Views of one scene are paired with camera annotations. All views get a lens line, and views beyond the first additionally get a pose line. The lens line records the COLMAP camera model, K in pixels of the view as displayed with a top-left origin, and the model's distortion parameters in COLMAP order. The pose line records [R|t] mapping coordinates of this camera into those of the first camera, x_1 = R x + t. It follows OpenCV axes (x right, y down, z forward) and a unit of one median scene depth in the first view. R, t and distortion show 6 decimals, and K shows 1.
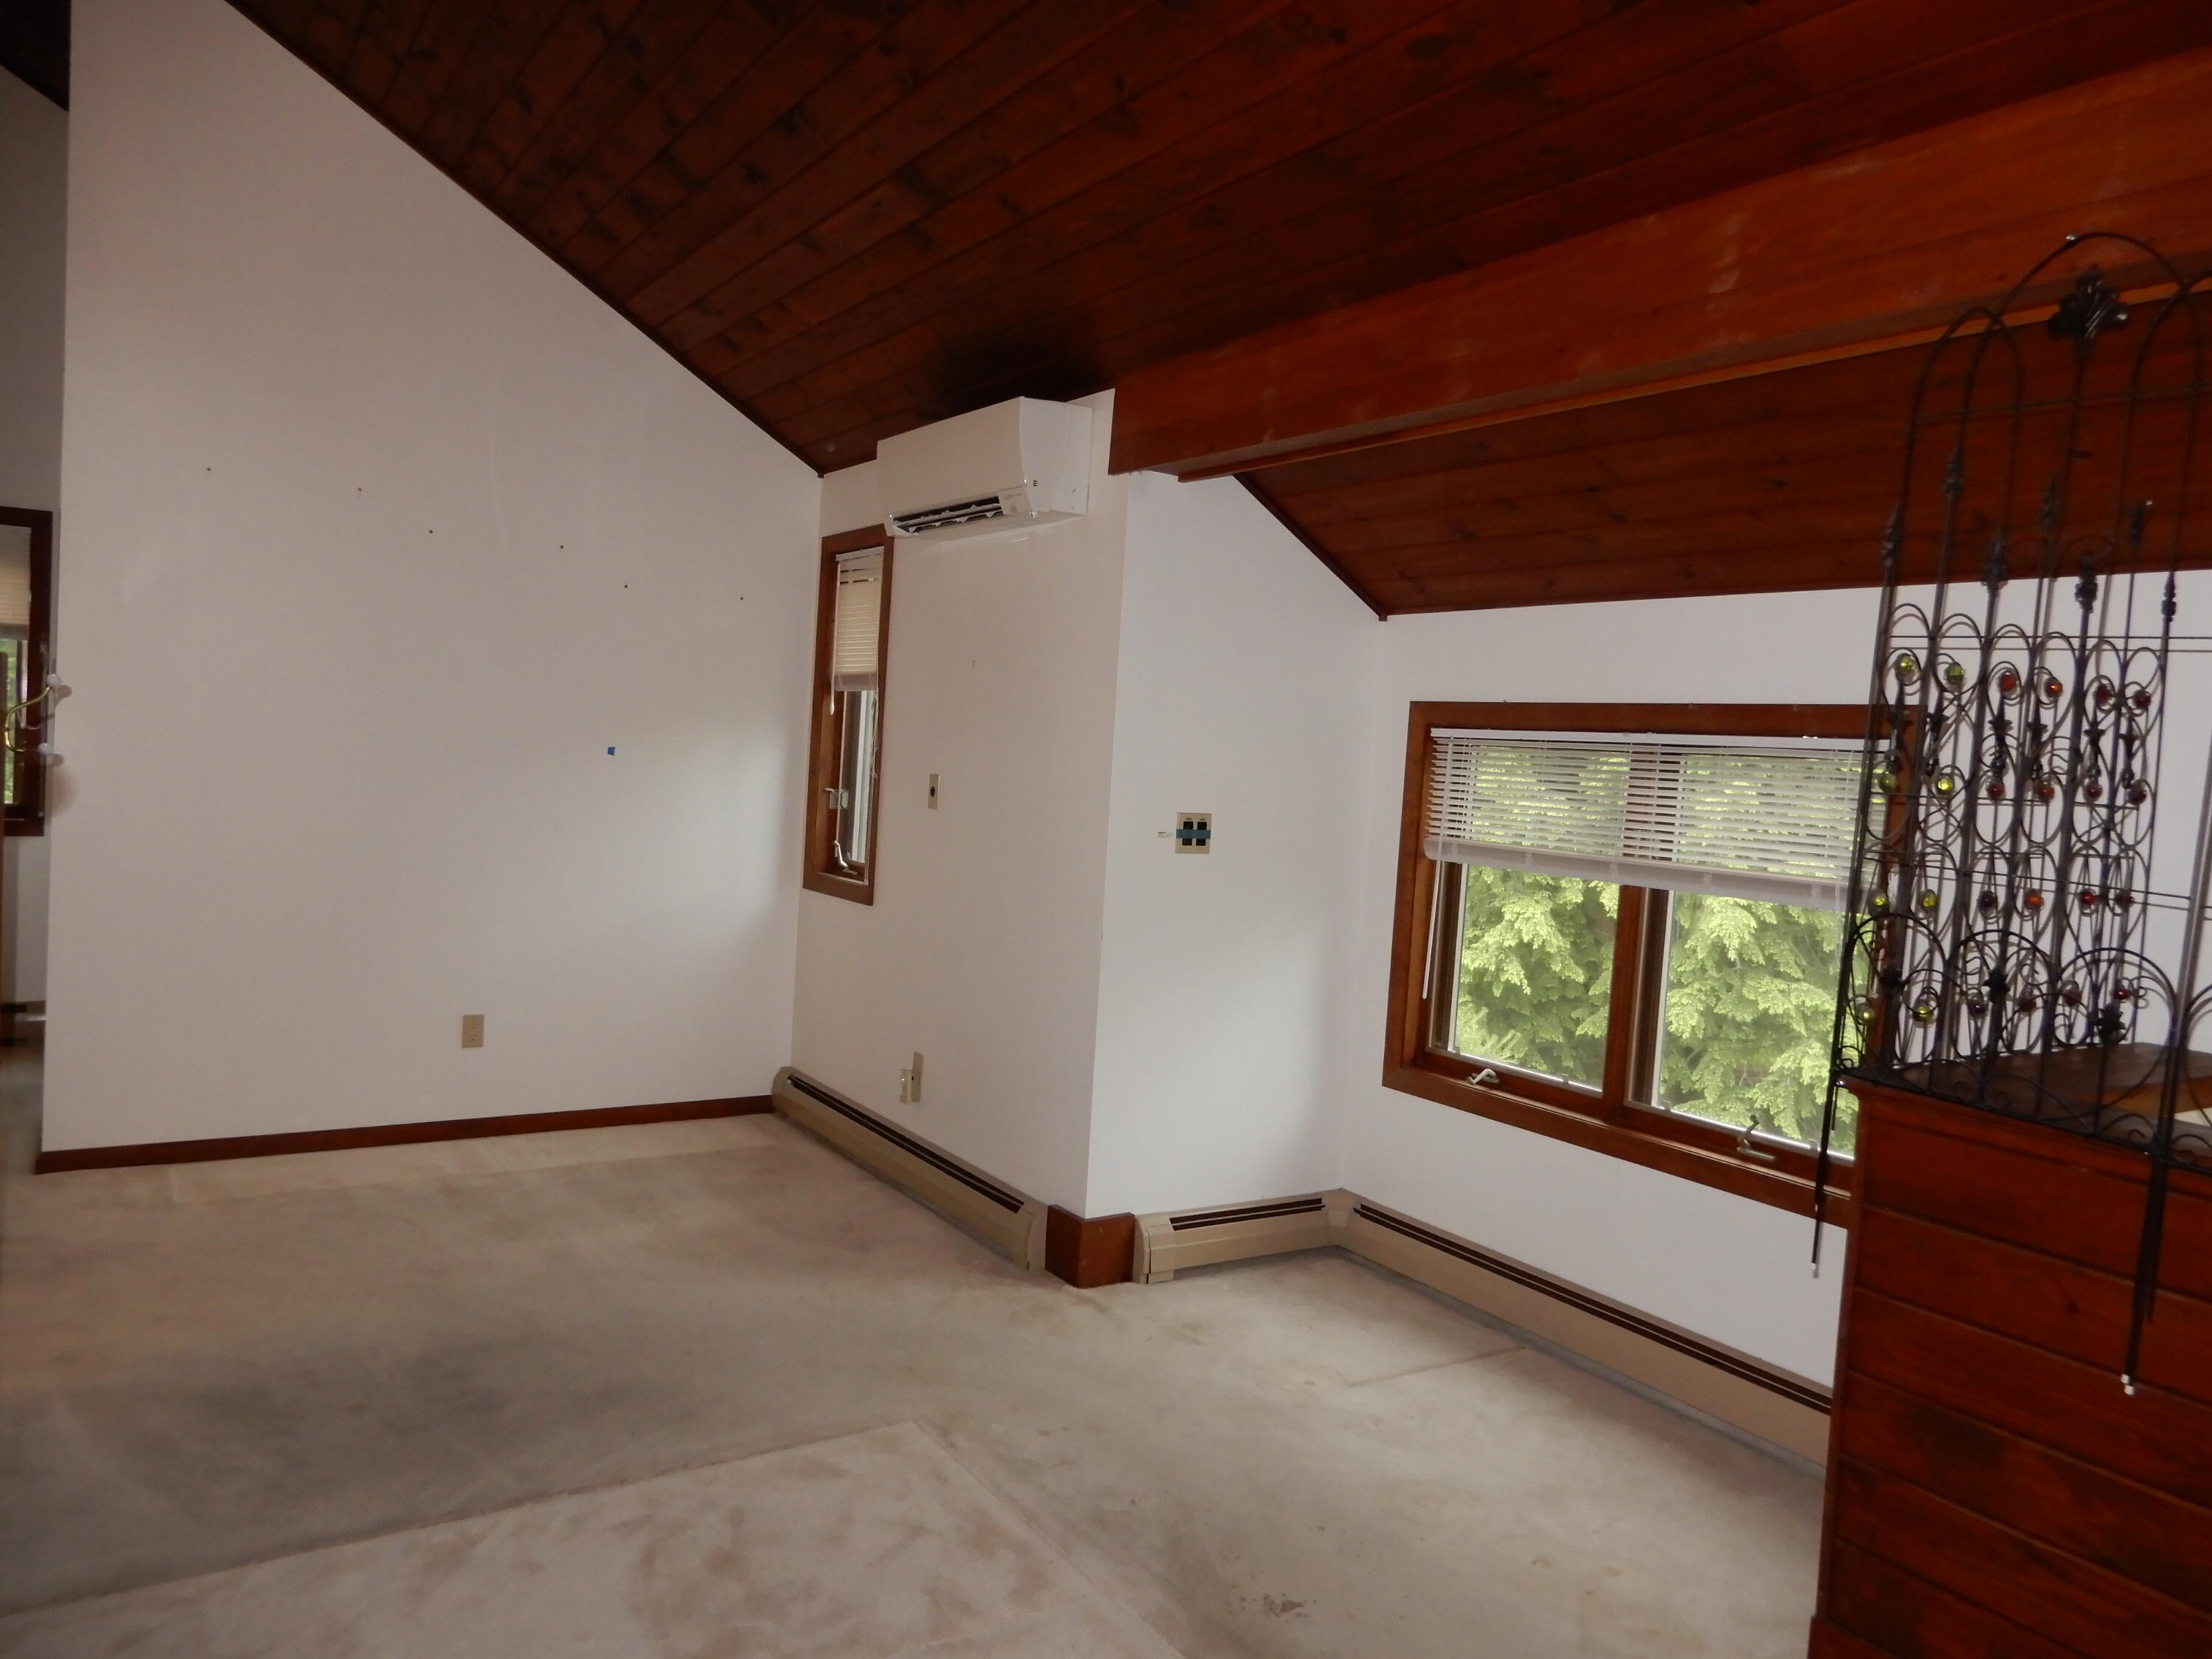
lens RADIAL K [[1559.8, 0, 1106.0], [0, 1559.8, 829.5], [0, 0, 1]] dist [-0.015285, 0.026396]
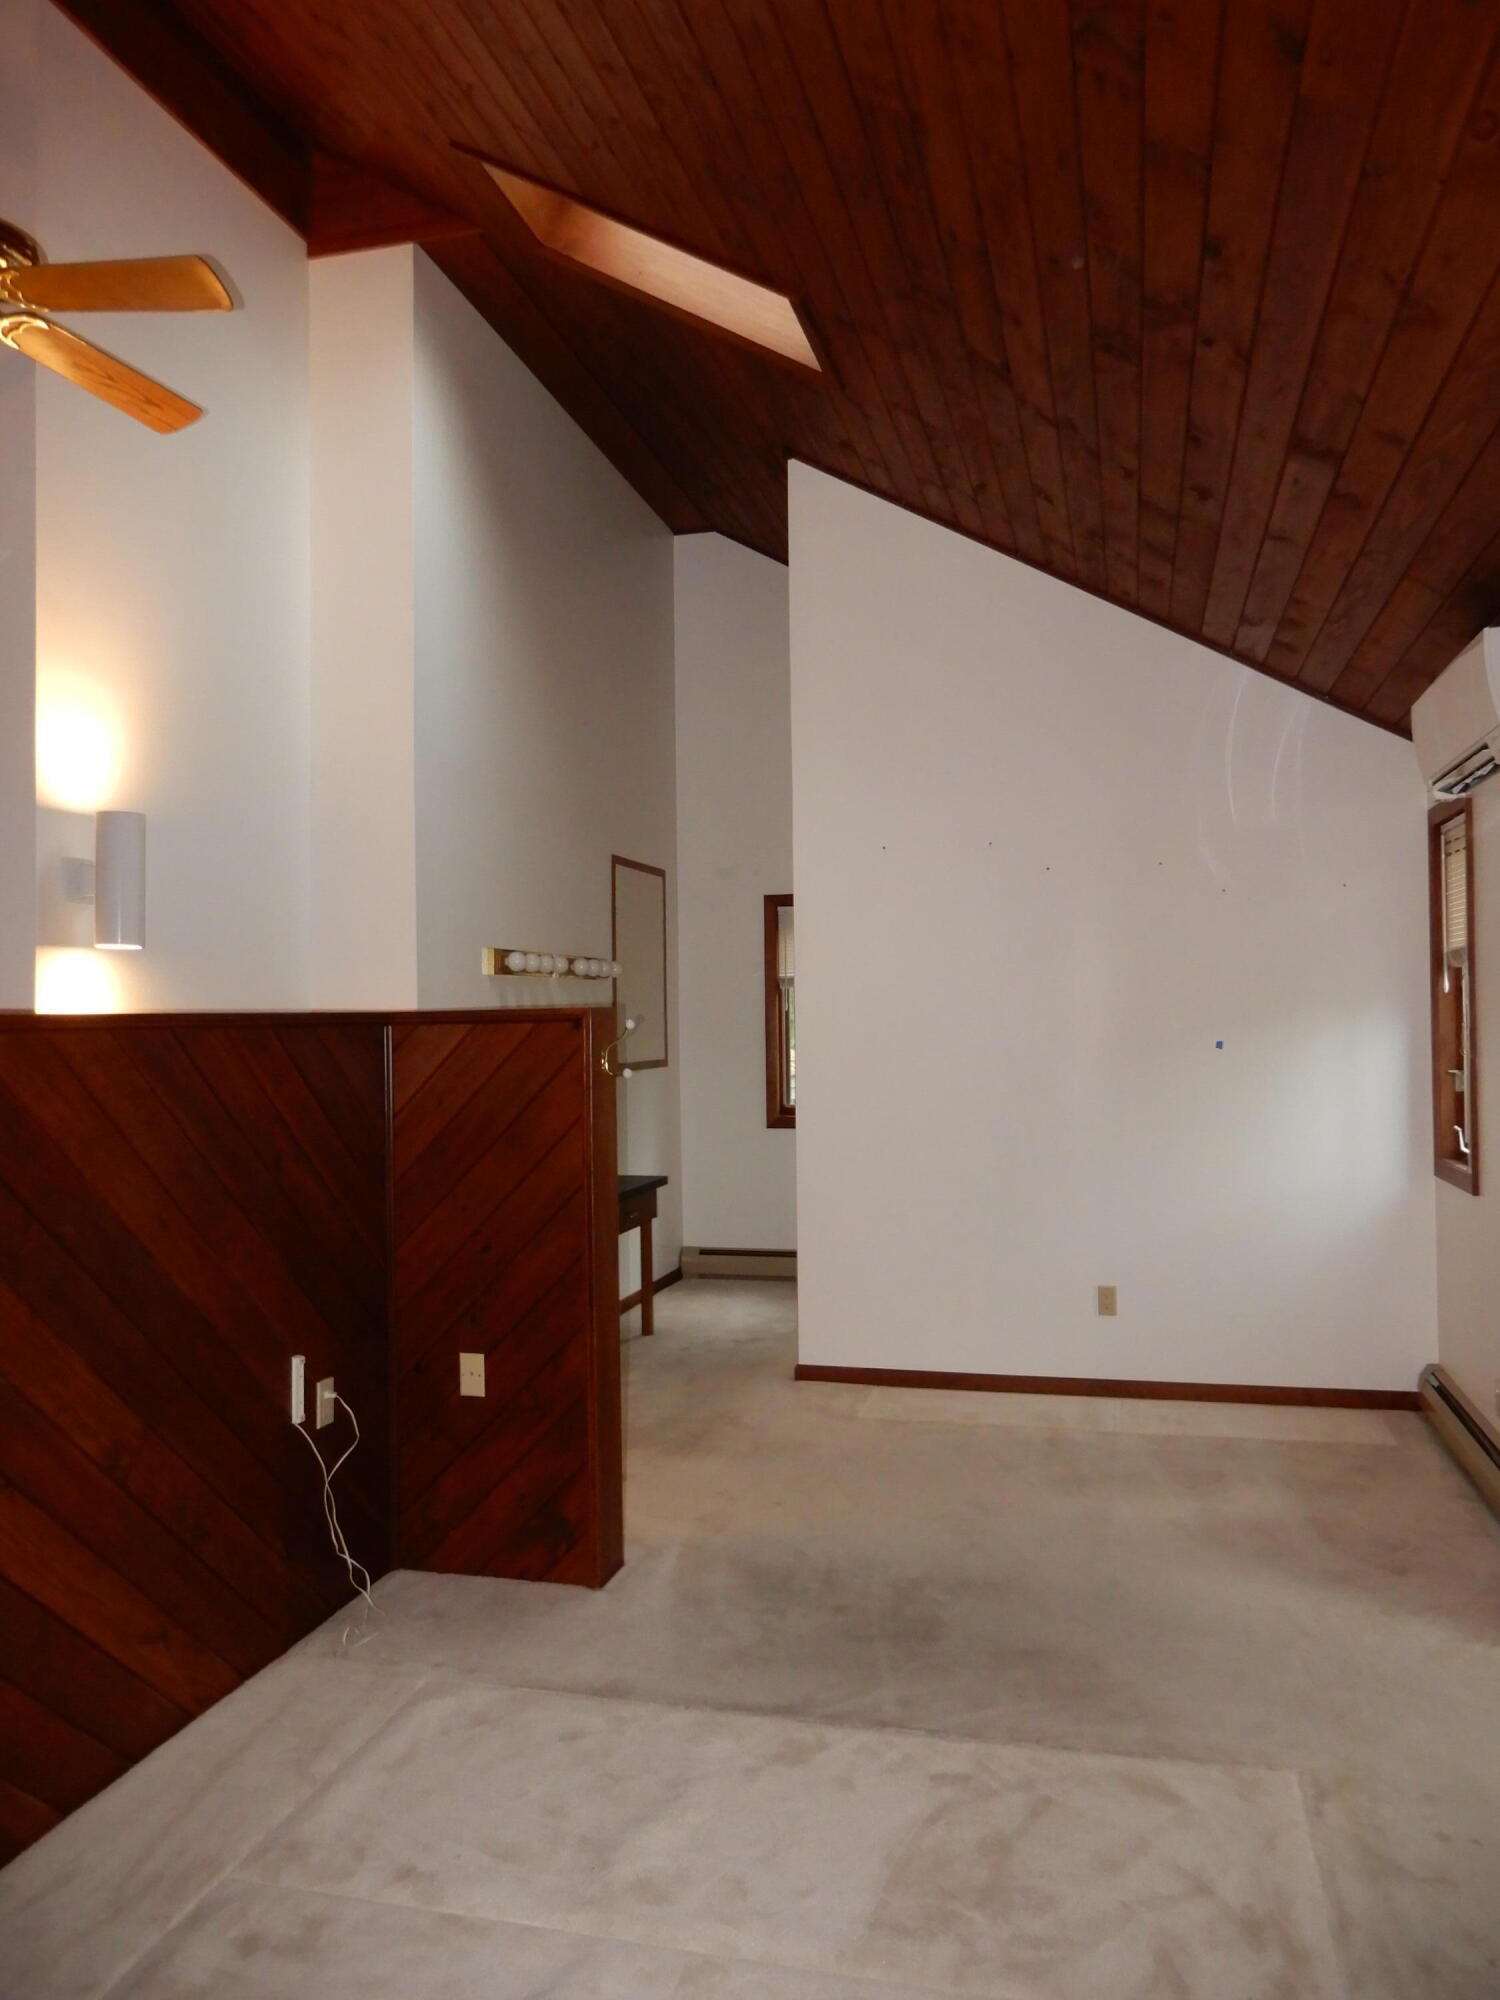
lens RADIAL K [[1399.0, 0, 750.0], [0, 1399.0, 1000.0], [0, 0, 1]] dist [-0.008941, -0.006037]
pose [[0.664026, -0.079265, -0.743496, 0.299976], [0.018834, 0.995823, -0.089344, -0.002275], [0.747472, 0.045324, 0.662745, 0.200390]]
